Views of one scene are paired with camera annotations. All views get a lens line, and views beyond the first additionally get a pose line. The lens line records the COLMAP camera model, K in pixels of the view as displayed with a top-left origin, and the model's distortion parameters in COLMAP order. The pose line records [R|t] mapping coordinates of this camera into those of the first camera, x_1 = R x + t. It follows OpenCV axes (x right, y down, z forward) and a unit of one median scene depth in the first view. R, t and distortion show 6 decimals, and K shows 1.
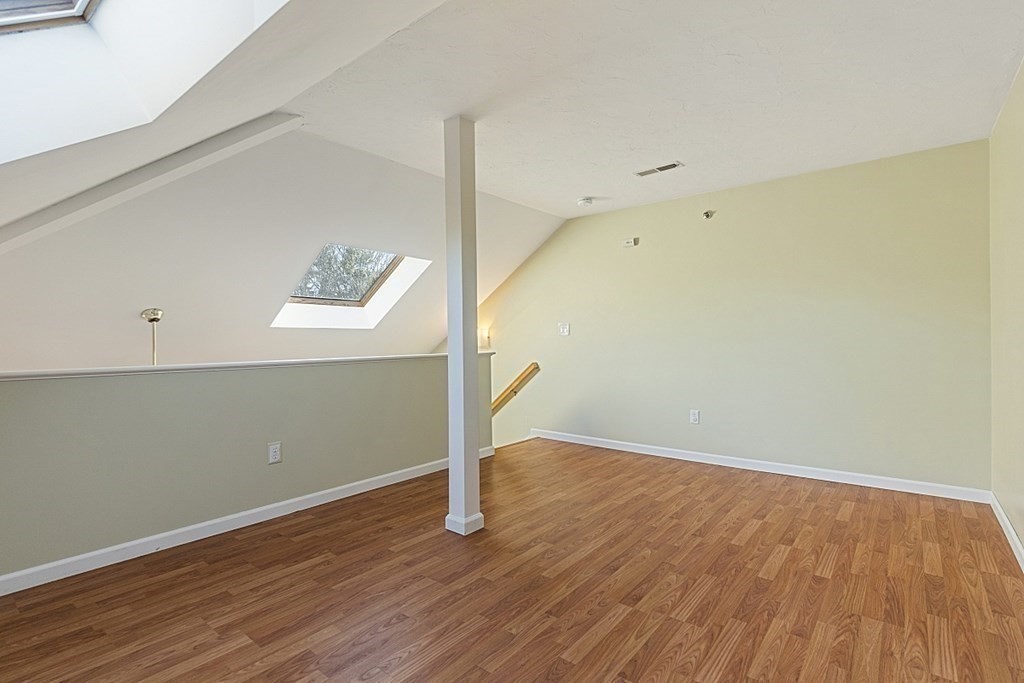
lens RADIAL K [[480.3, 0, 512.0], [0, 480.3, 341.5], [0, 0, 1]] dist [-0.000416, 0.000143]
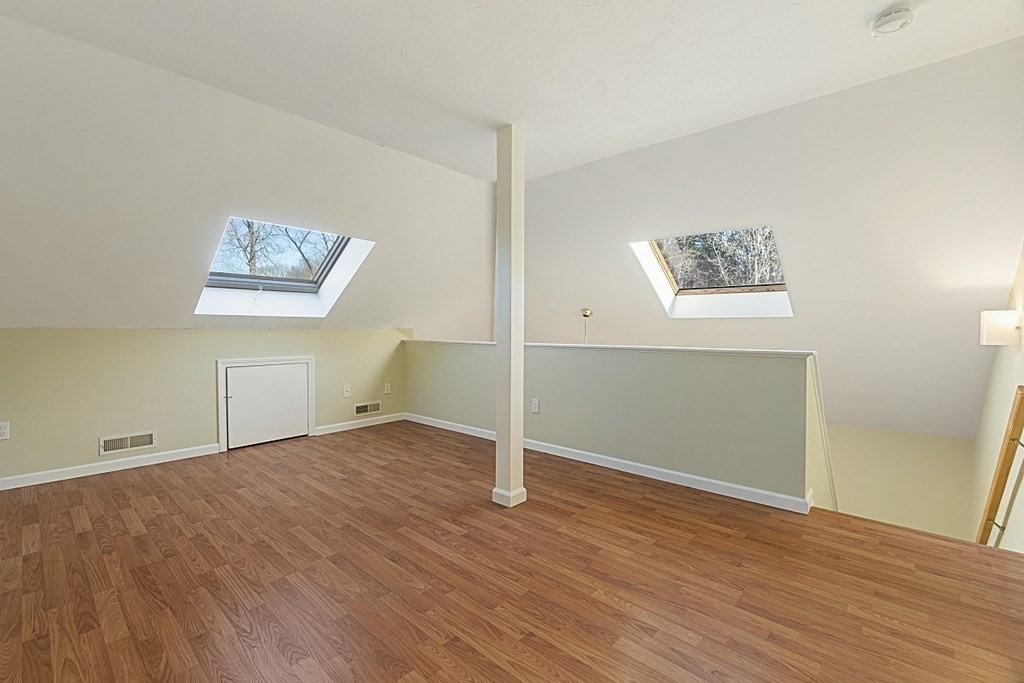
lens RADIAL K [[450.3, 0, 516.6], [0, 450.3, 336.9], [0, 0, 1]] dist [-0.001048, -0.000597]
pose [[-0.047710, 0.023712, -0.998580, 1.135254], [-0.006959, 0.999686, 0.024071, -0.016504], [0.998837, 0.008097, -0.047530, 1.302542]]
